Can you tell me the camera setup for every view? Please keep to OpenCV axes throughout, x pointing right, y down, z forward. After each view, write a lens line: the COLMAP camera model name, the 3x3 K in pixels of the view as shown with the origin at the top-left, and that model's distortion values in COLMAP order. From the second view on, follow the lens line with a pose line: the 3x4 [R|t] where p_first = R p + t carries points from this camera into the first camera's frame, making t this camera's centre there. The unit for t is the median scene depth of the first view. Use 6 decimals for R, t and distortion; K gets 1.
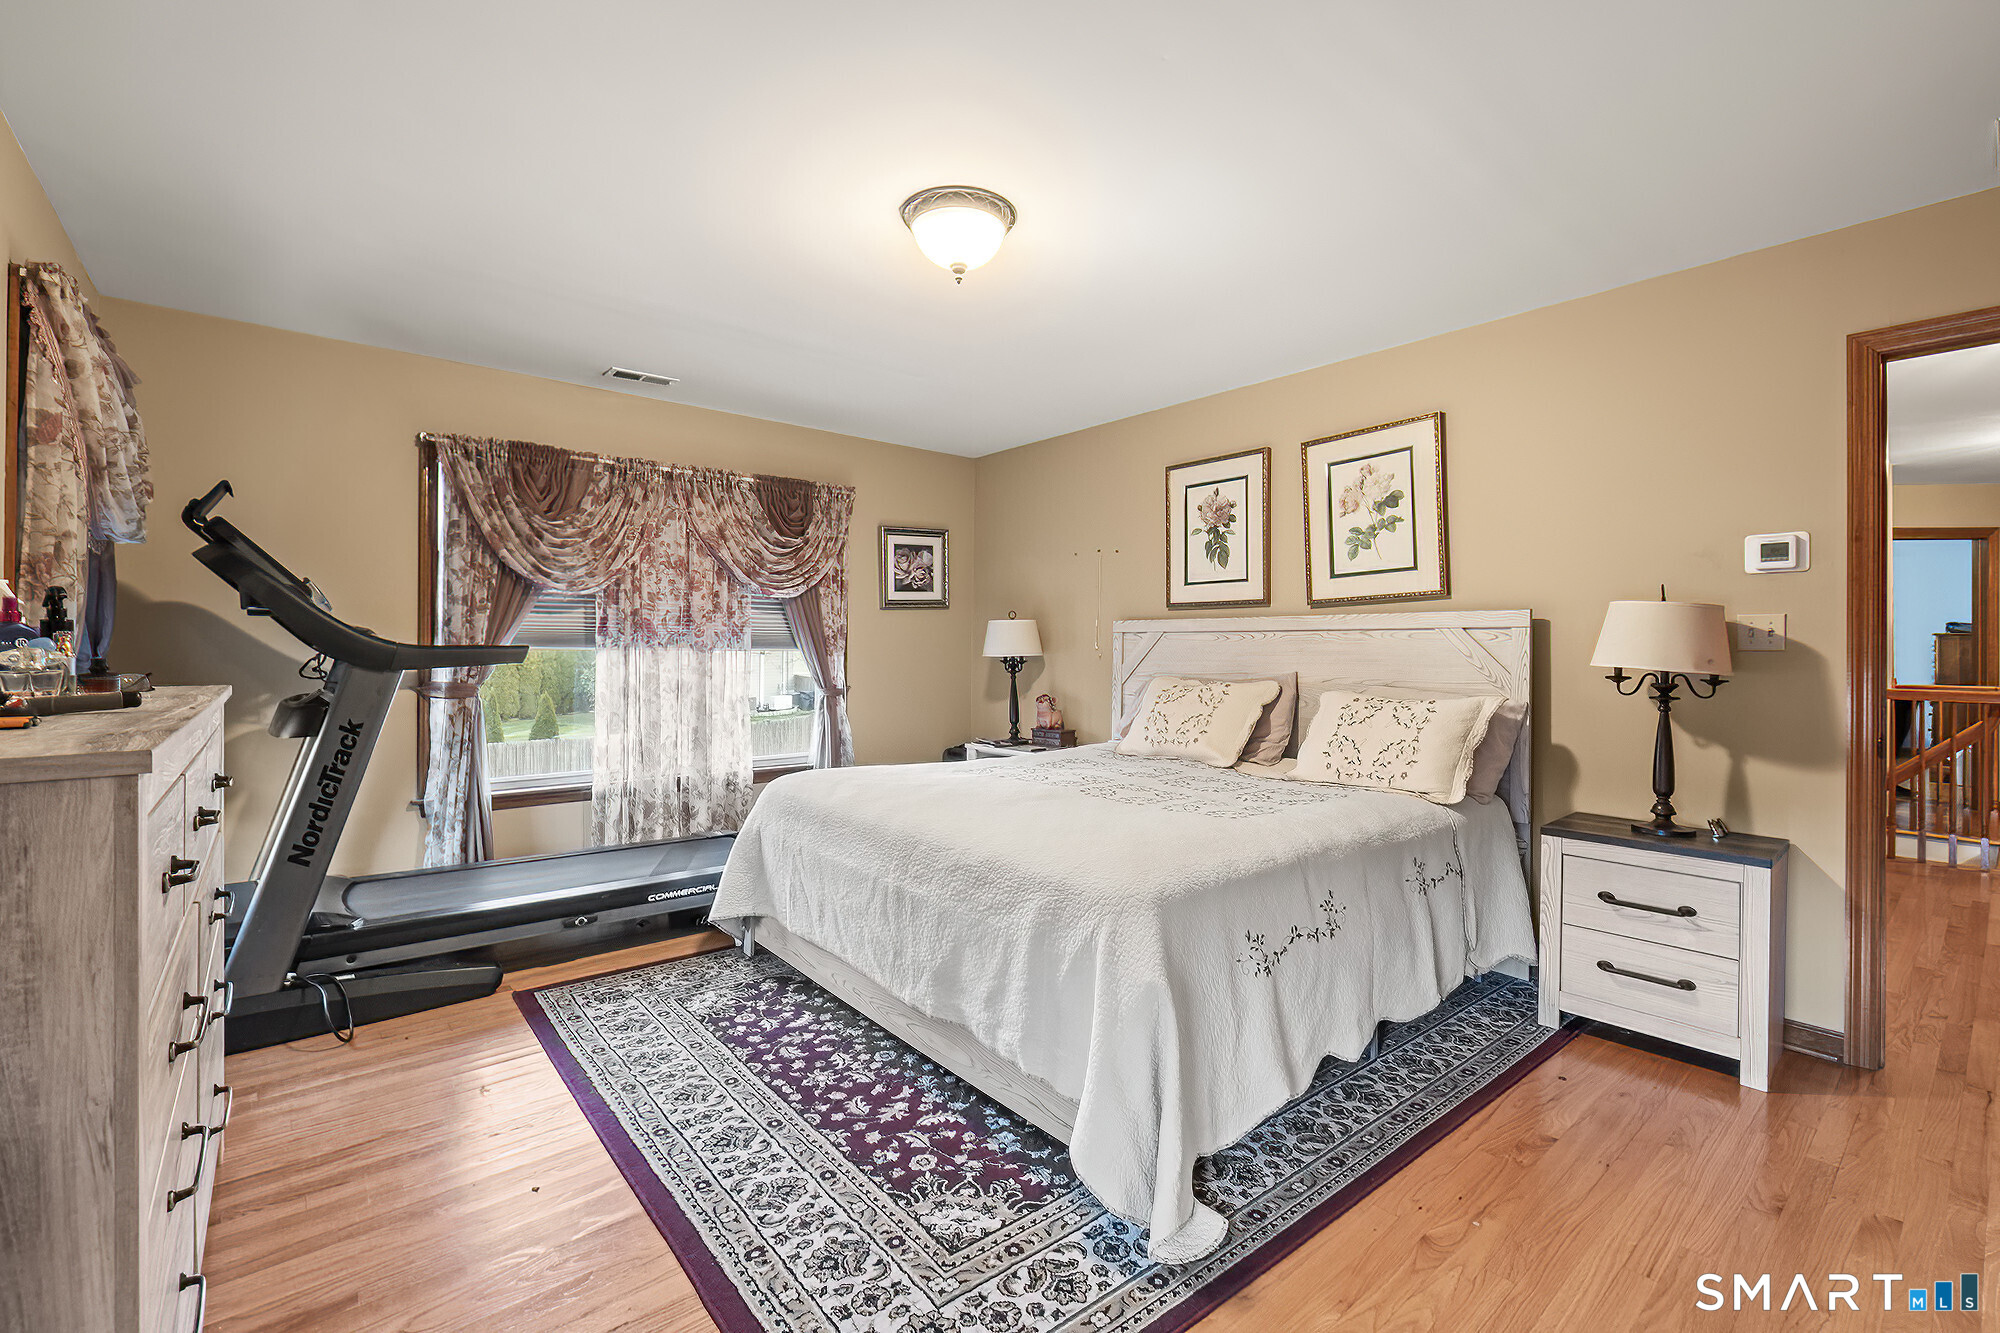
lens RADIAL K [[852.0, 0, 1007.2], [0, 852.0, 655.4], [0, 0, 1]] dist [-0.029305, -0.000017]
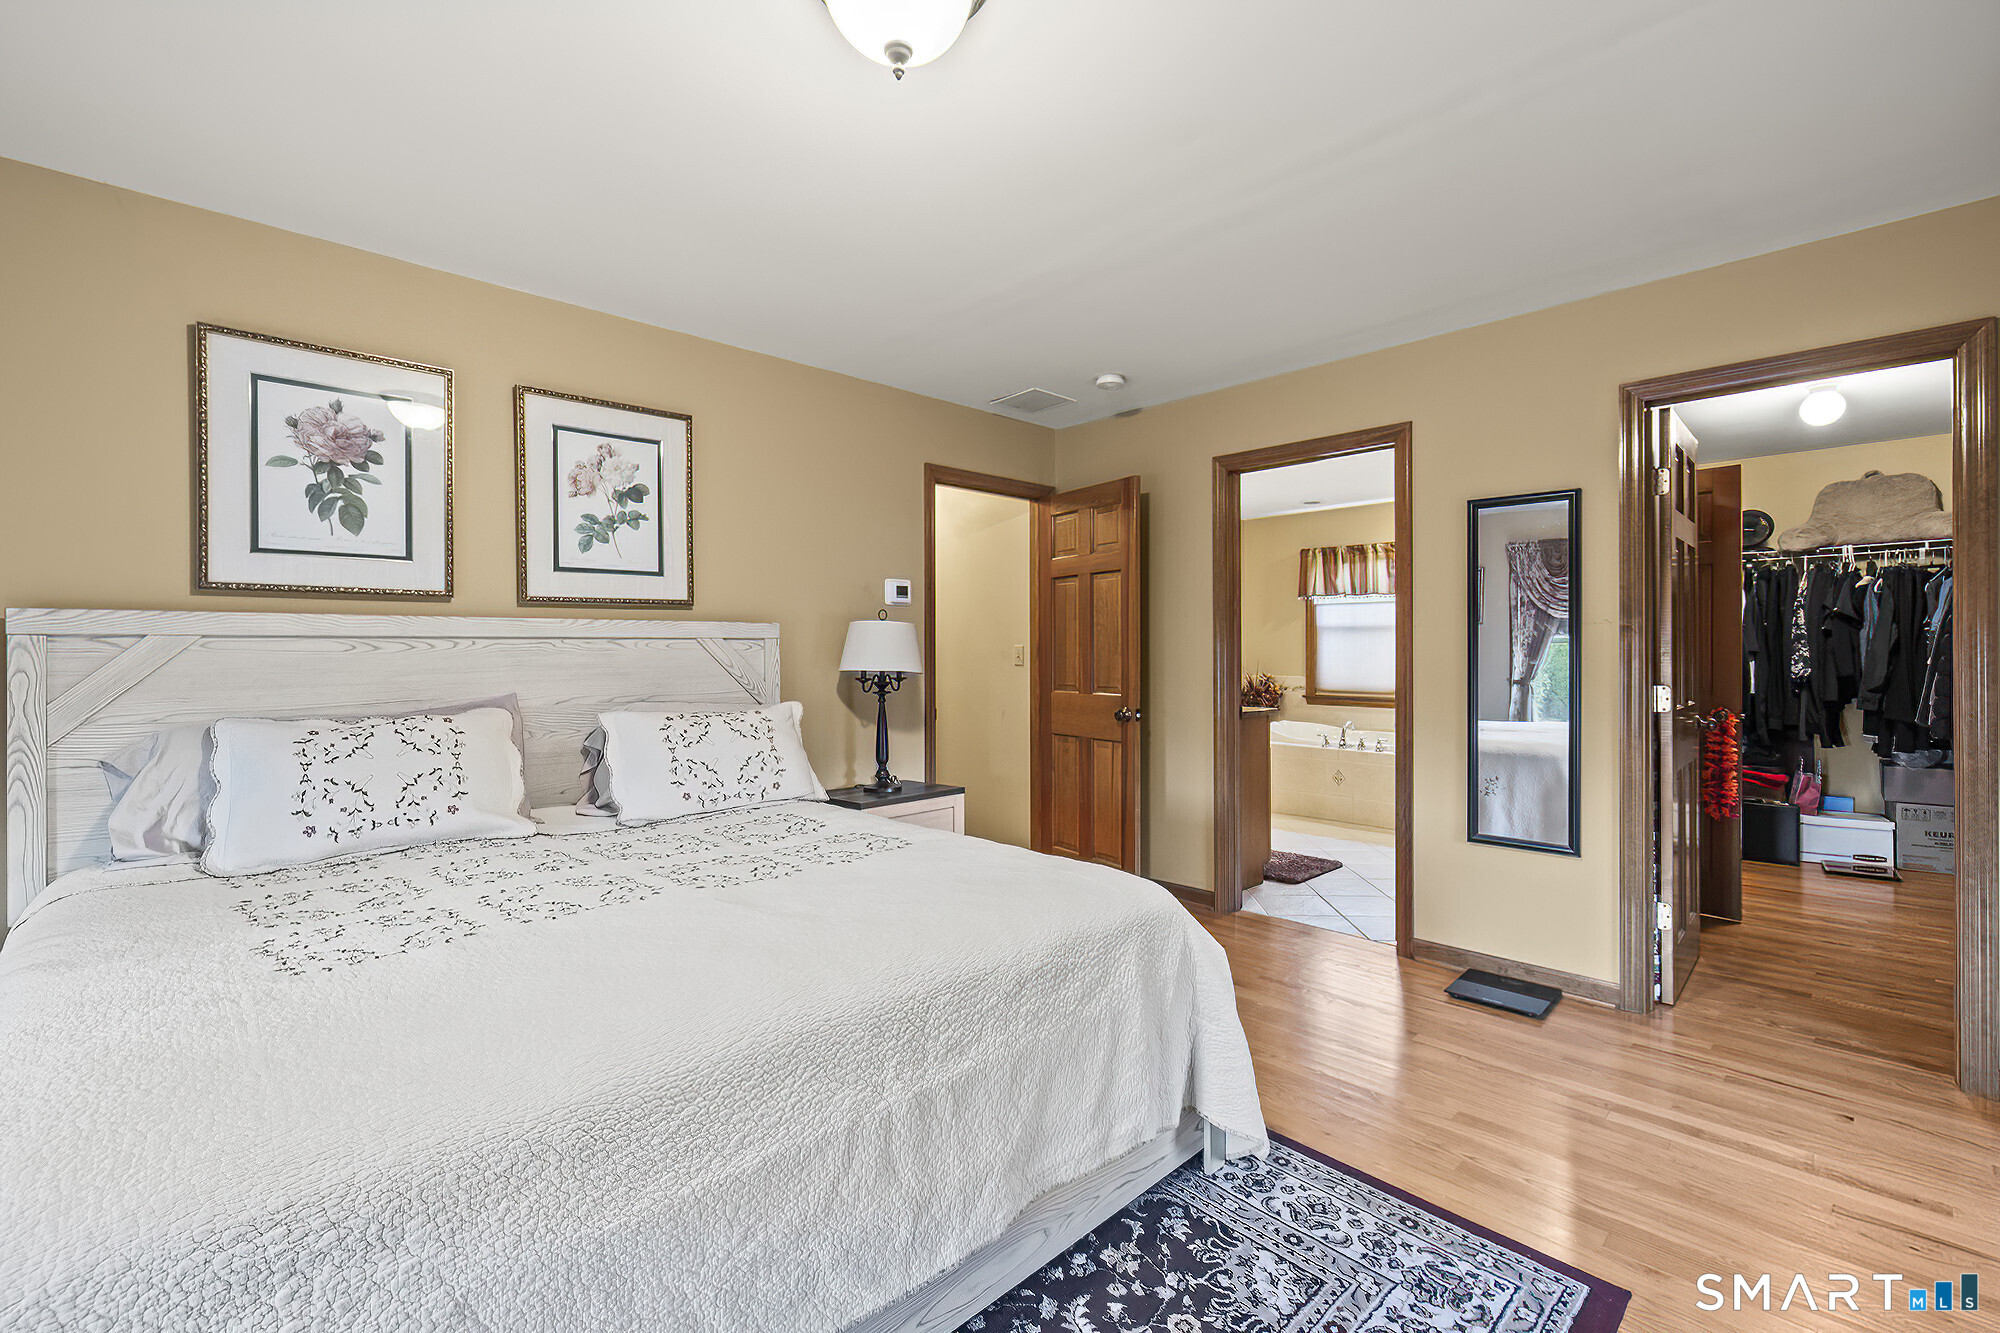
lens RADIAL K [[876.9, 0, 1013.1], [0, 876.9, 648.1], [0, 0, 1]] dist [0.002540, 0.000171]
pose [[-0.085110, -0.006167, 0.996352, -0.508520], [0.010918, 0.999915, 0.007122, -0.022639], [-0.996312, 0.011485, -0.085036, 0.691147]]
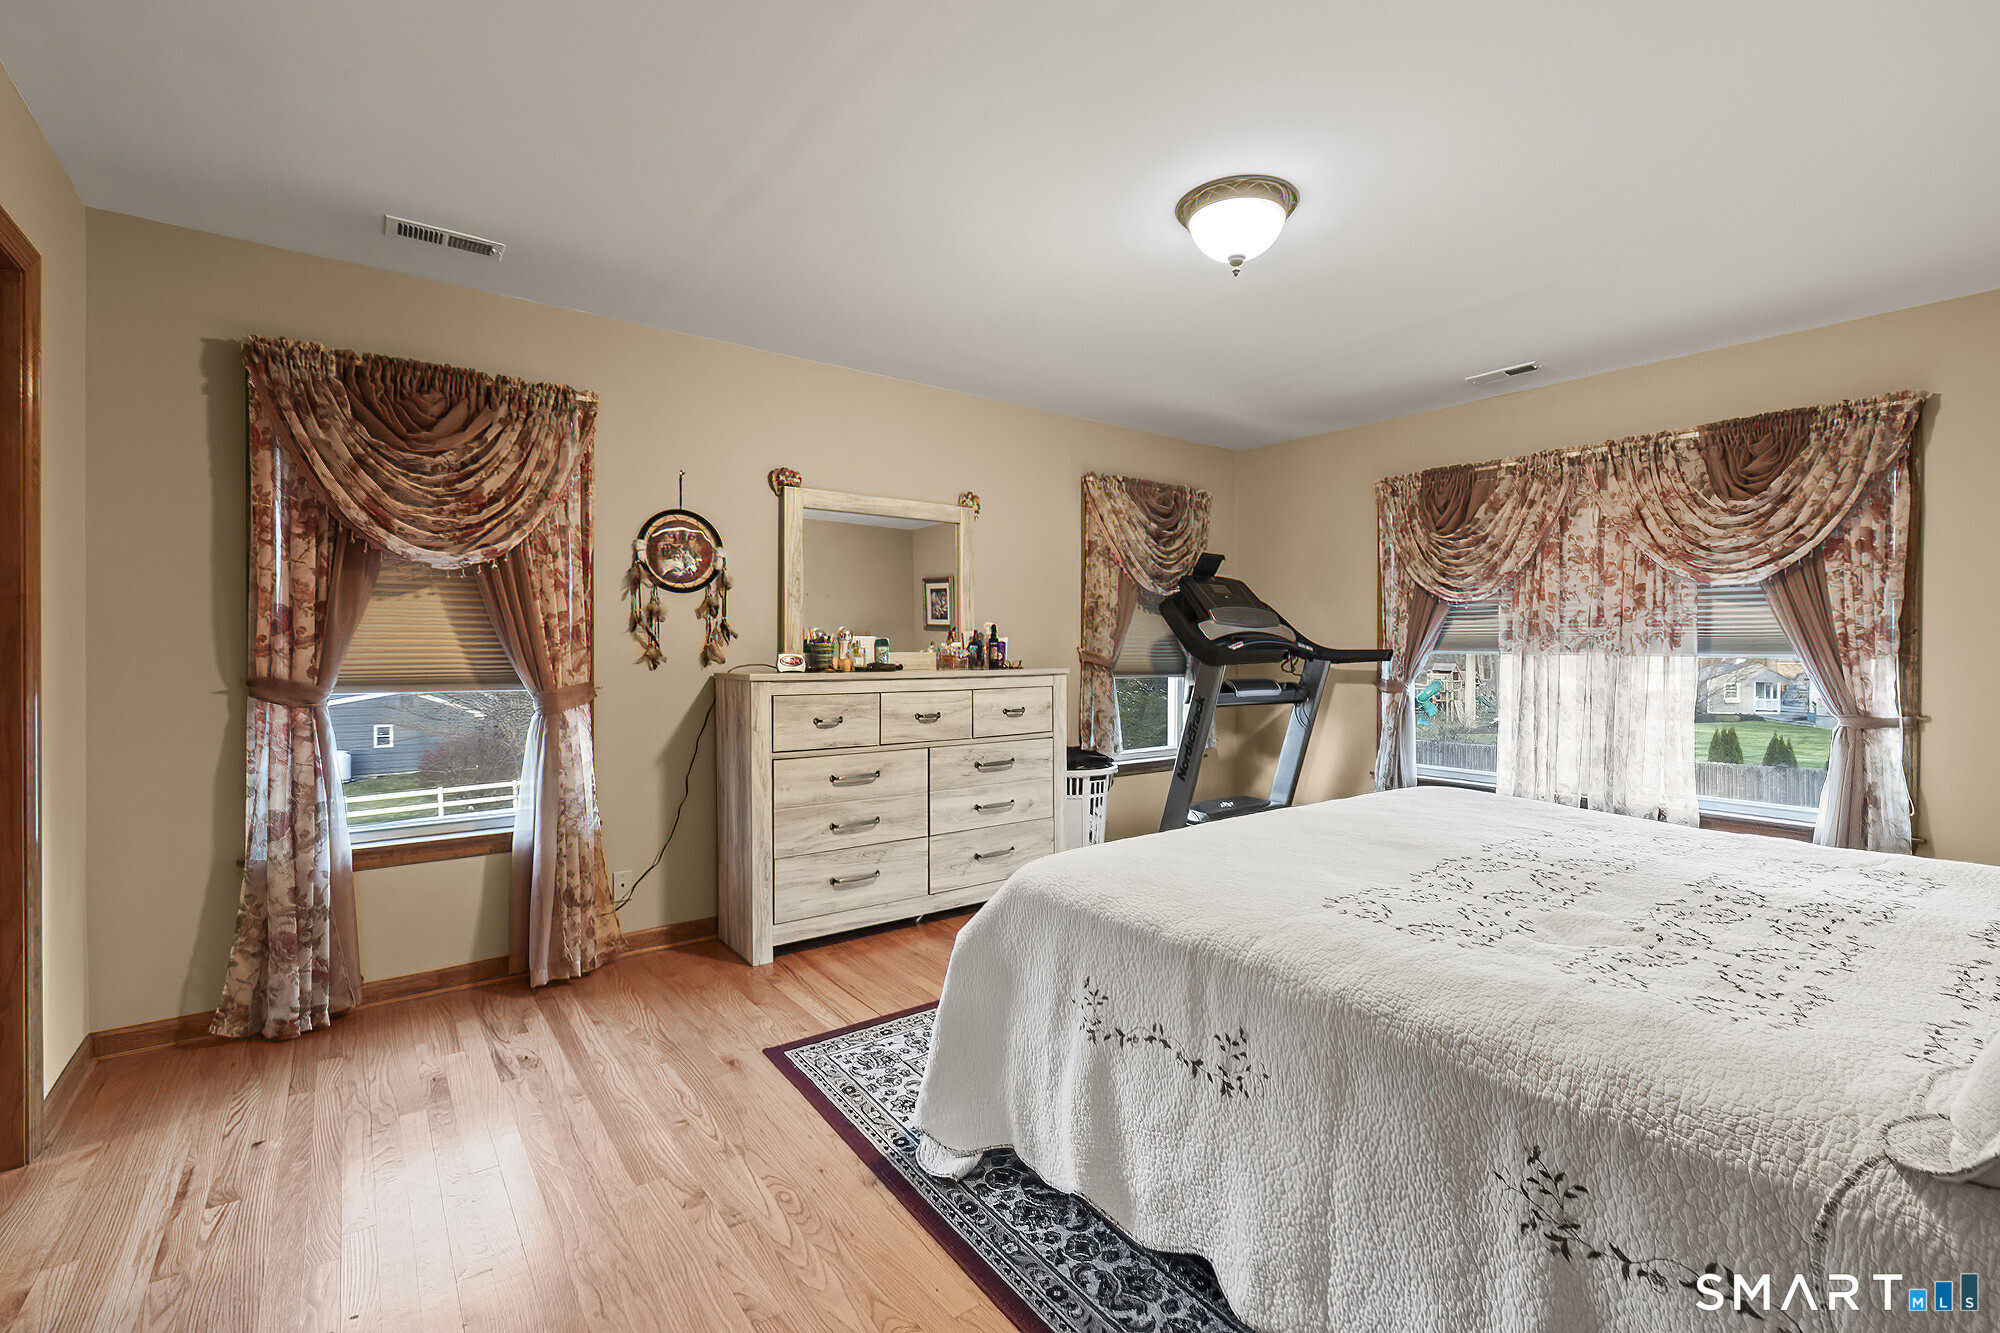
lens RADIAL K [[876.9, 0, 1013.1], [0, 876.9, 648.1], [0, 0, 1]] dist [0.002540, 0.000171]
pose [[-0.045502, -0.000675, -0.998964, 0.701057], [-0.009187, 0.999958, -0.000257, -0.009373], [0.998922, 0.009166, -0.045506, 0.561151]]
